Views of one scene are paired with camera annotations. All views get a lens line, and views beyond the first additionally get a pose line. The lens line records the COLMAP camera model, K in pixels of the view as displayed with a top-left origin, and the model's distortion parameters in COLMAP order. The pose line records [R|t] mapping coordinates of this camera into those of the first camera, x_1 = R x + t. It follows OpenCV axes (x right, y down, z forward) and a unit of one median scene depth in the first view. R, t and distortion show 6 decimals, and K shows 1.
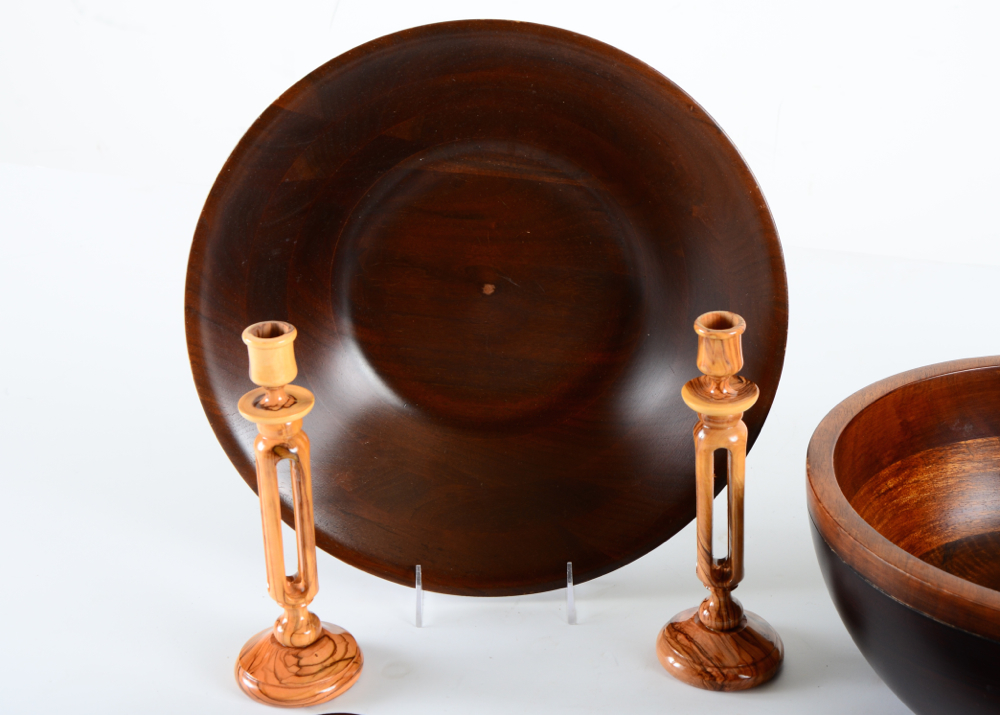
lens RADIAL K [[2022.8, 0, 500.4], [0, 2022.8, 360.0], [0, 0, 1]] dist [0.226840, 0.000000]
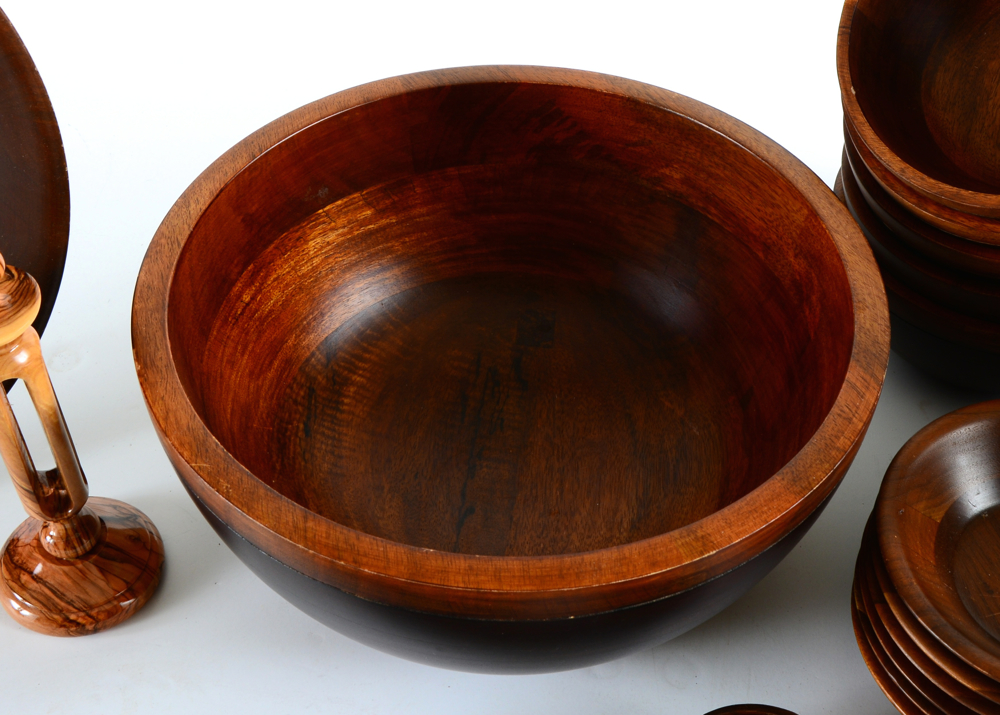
lens RADIAL K [[1546.5, 0, 544.2], [0, 1546.5, 344.8], [0, 0, 1]] dist [0.003746, 0.000000]
pose [[0.907921, -0.272238, 0.318693, 0.104781], [0.146216, 0.918302, 0.367889, -0.127533], [-0.392810, -0.287416, 0.873552, 0.449874]]
